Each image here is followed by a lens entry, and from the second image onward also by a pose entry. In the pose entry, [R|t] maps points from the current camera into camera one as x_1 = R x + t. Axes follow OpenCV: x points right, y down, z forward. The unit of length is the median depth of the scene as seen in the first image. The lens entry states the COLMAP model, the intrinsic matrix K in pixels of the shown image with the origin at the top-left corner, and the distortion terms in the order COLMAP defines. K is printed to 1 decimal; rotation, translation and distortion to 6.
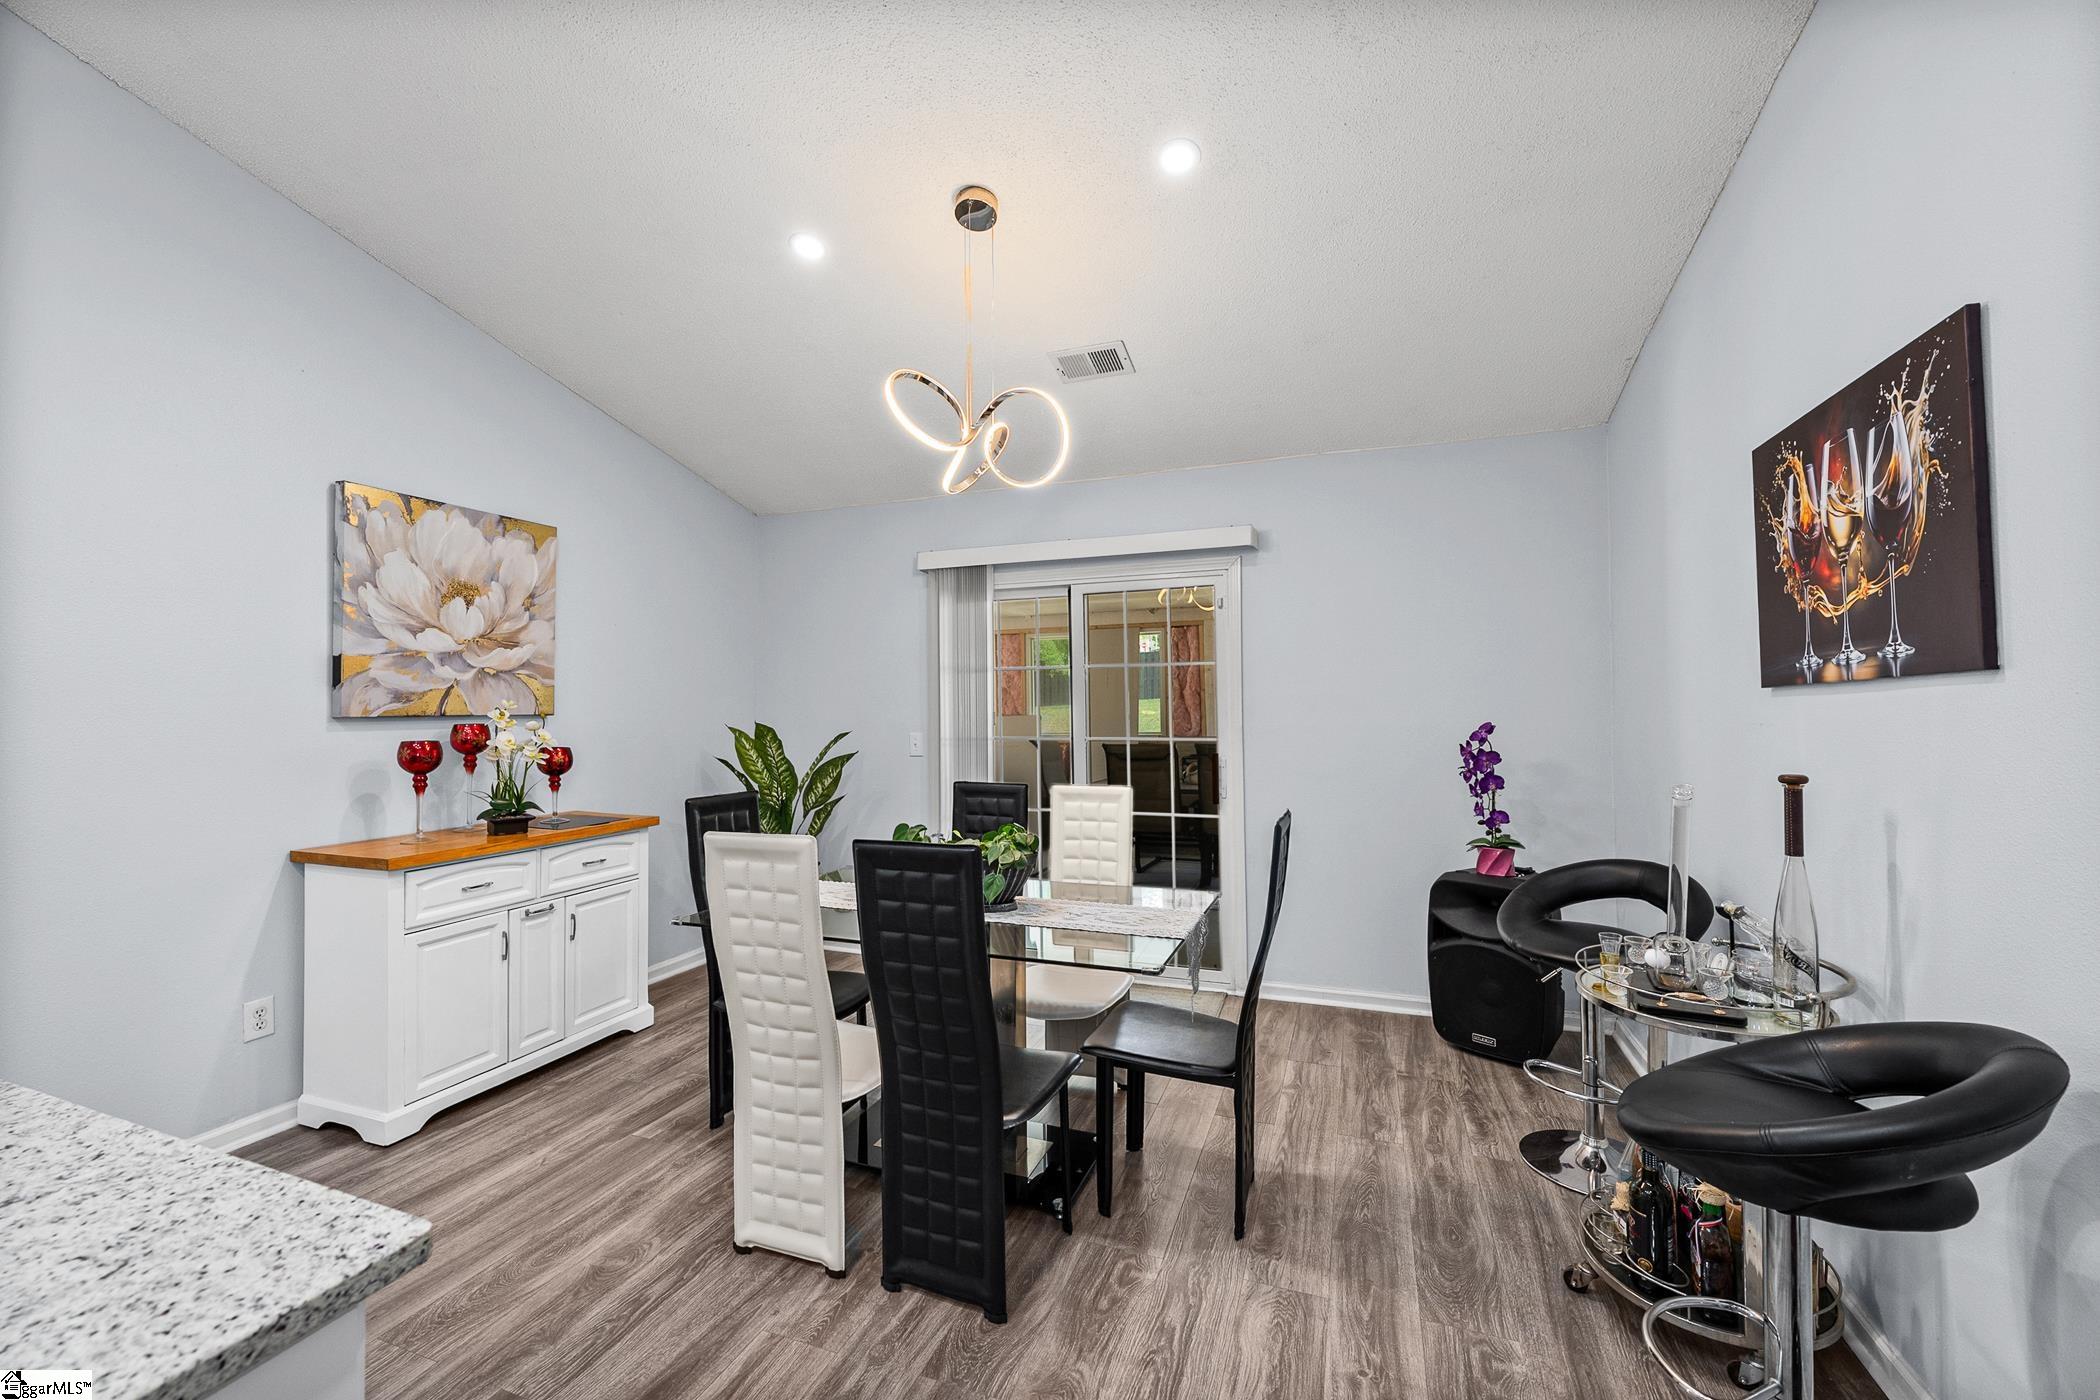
lens RADIAL K [[833.2, 0, 1037.4], [0, 833.2, 703.1], [0, 0, 1]] dist [0.003083, 0.000199]
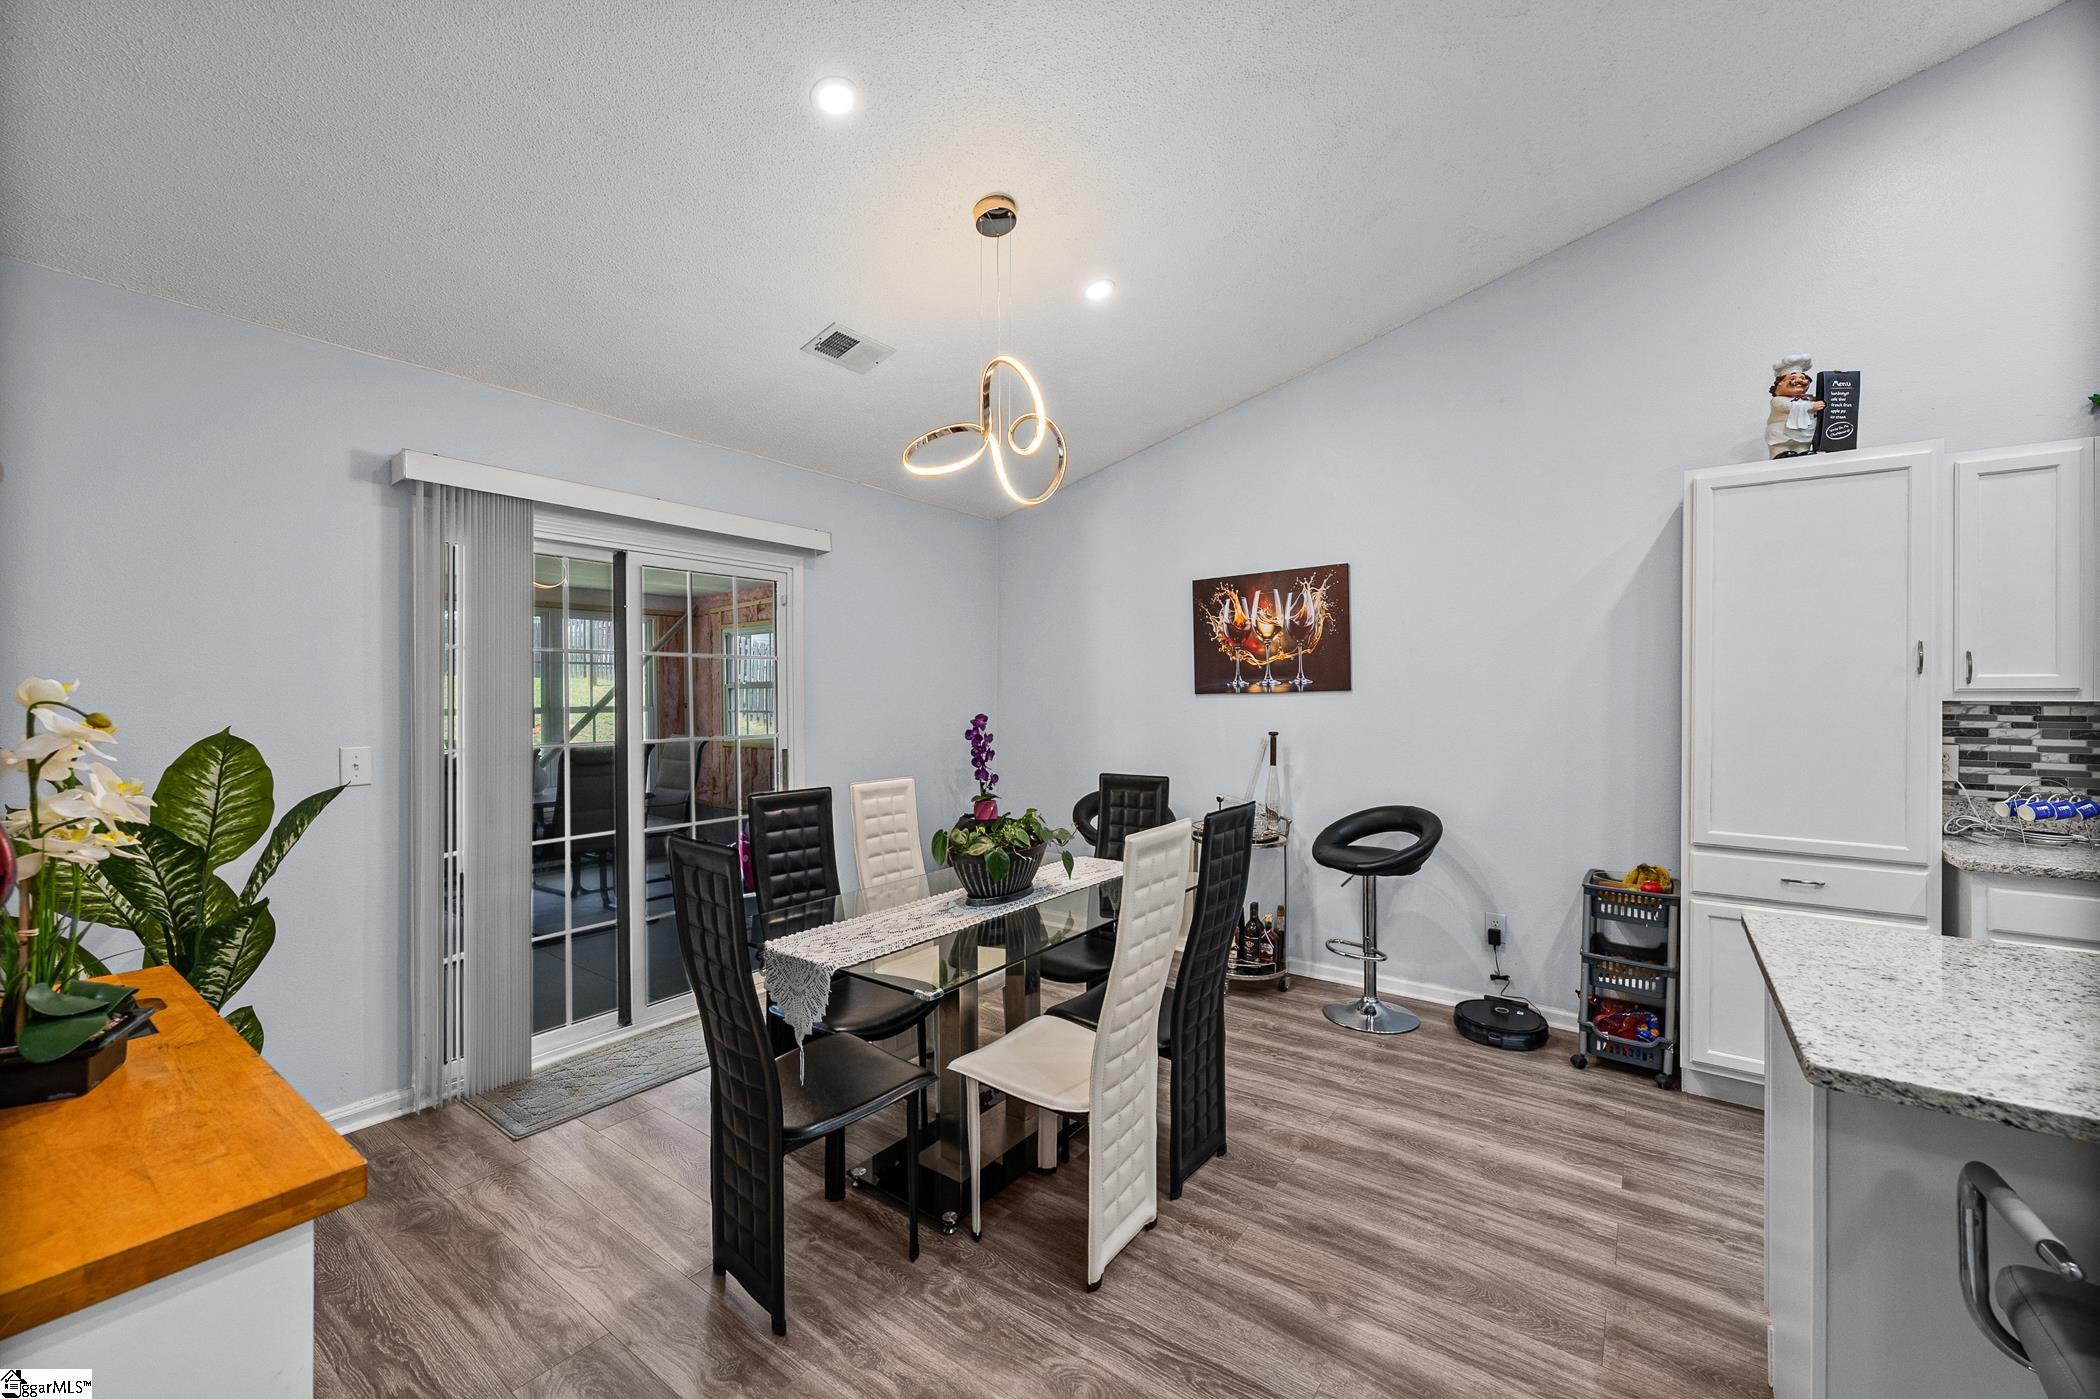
lens RADIAL K [[833.2, 0, 1034.9], [0, 833.2, 708.7], [0, 0, 1]] dist [0.003083, 0.000199]
pose [[0.272442, -0.006393, 0.962151, -1.478338], [-0.004684, 0.999957, 0.007971, 0.004543], [-0.962161, -0.006678, 0.272400, 0.952191]]
